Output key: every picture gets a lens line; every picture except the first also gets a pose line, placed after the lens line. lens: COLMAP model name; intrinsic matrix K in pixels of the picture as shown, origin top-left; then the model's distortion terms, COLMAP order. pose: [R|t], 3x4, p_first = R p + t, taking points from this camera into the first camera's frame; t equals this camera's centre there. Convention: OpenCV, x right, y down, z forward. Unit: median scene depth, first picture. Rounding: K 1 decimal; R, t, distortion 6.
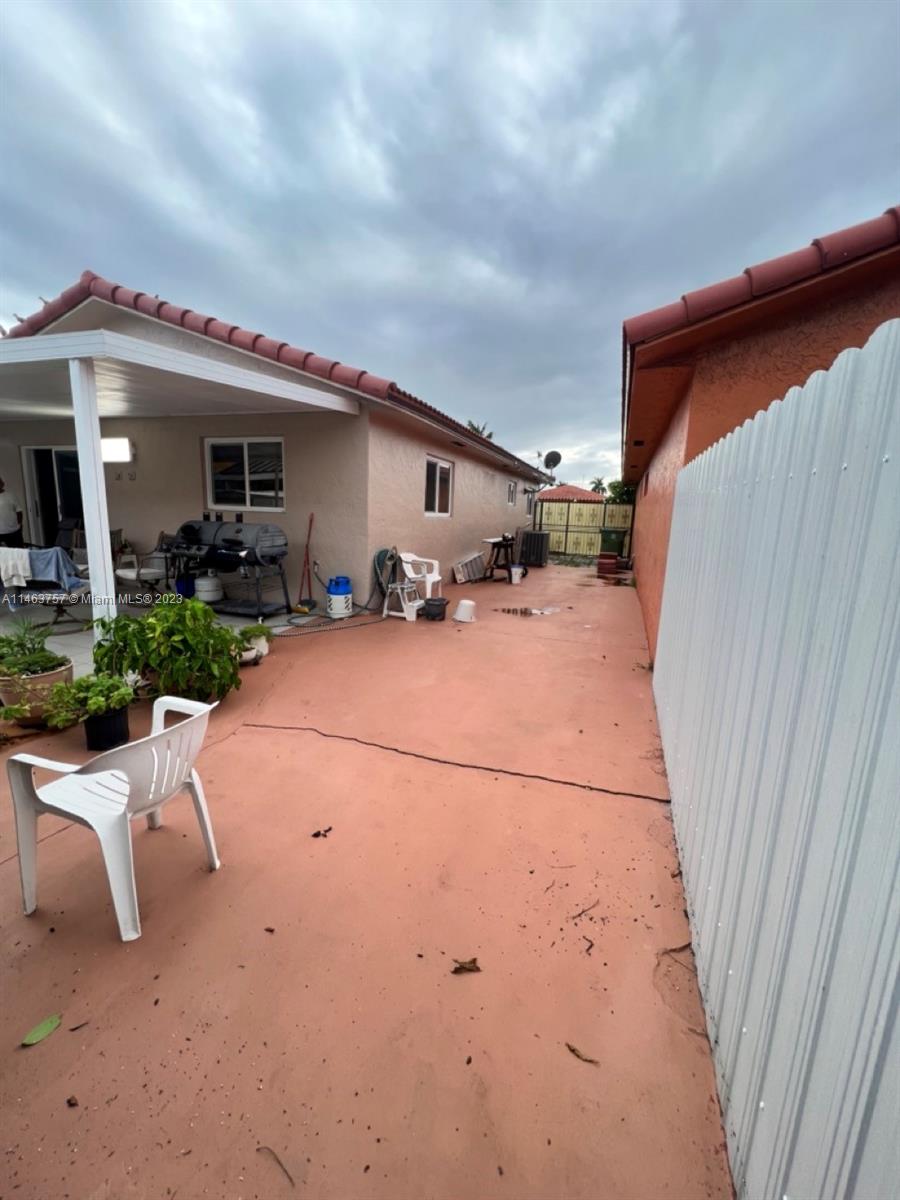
lens RADIAL K [[481.2, 0, 453.8], [0, 481.2, 597.8], [0, 0, 1]] dist [-0.001116, 0.000792]
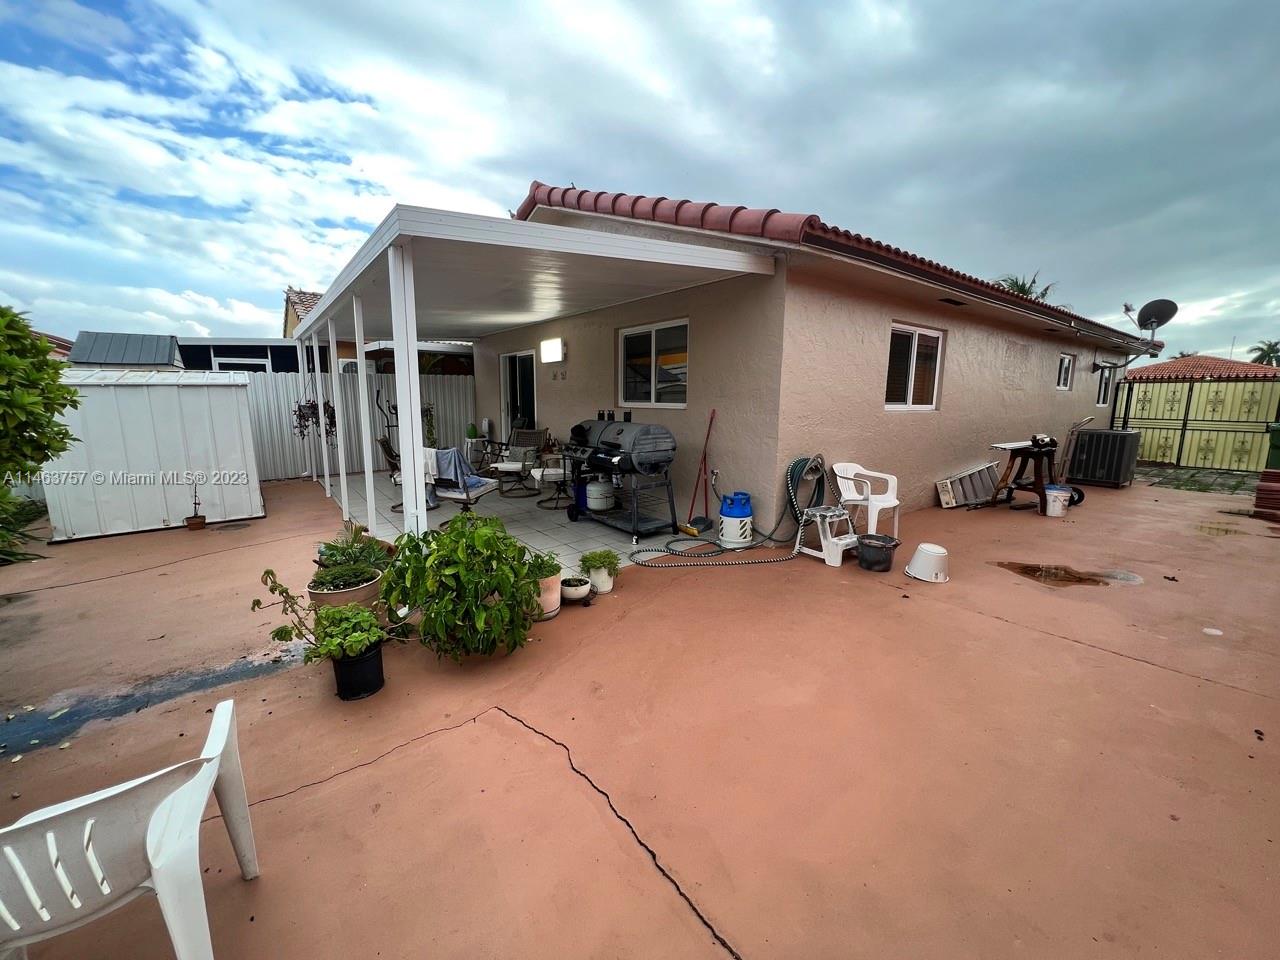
lens RADIAL K [[513.3, 0, 636.4], [0, 513.3, 475.5], [0, 0, 1]] dist [-0.001116, 0.000792]
pose [[0.828469, 0.054783, -0.557349, 0.074984], [-0.077614, 0.996832, -0.017388, -0.043027], [0.554631, 0.057664, 0.830096, 0.235989]]
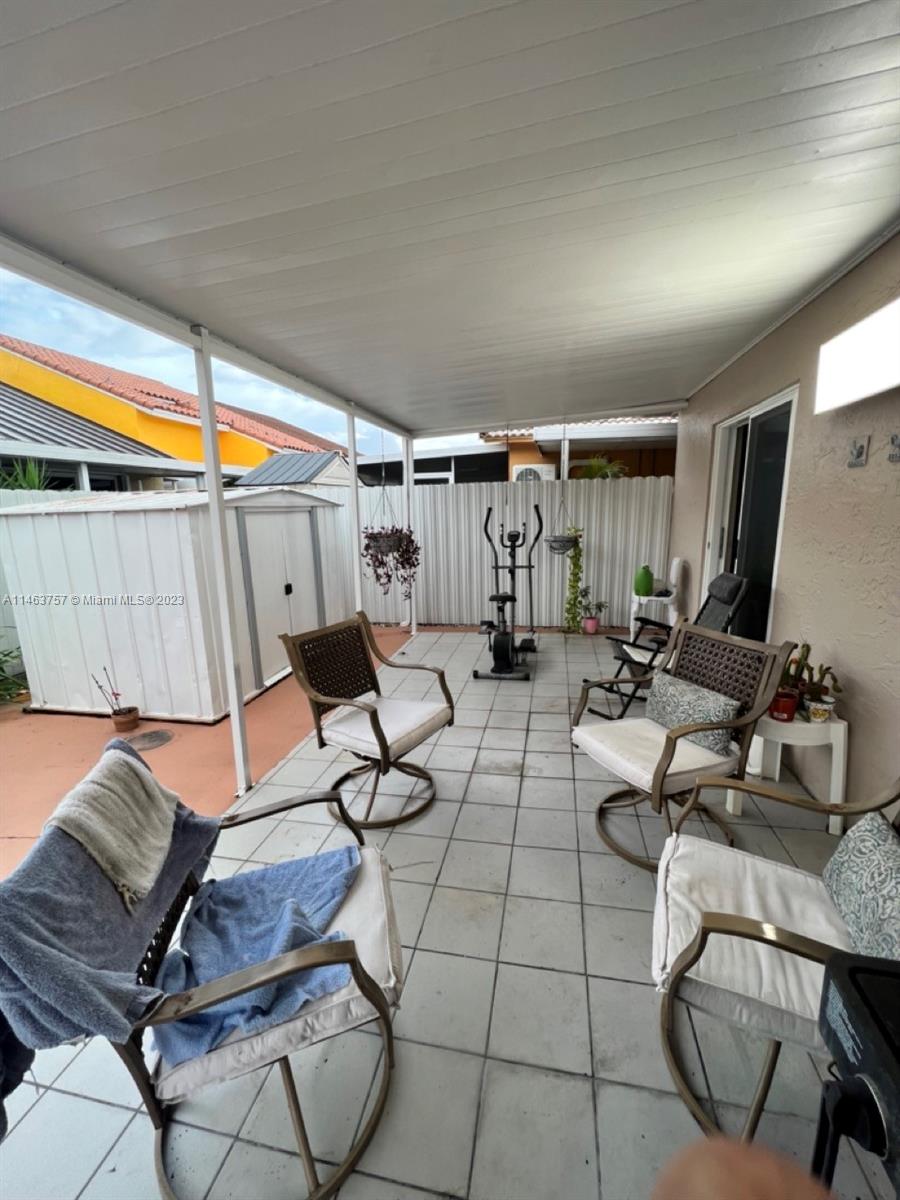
lens RADIAL K [[481.2, 0, 453.8], [0, 481.2, 597.8], [0, 0, 1]] dist [-0.001116, 0.000792]
pose [[0.124666, 0.143446, -0.981775, -0.488513], [-0.160199, 0.979421, 0.122761, -0.185716], [0.979181, 0.141975, 0.145080, 0.835570]]
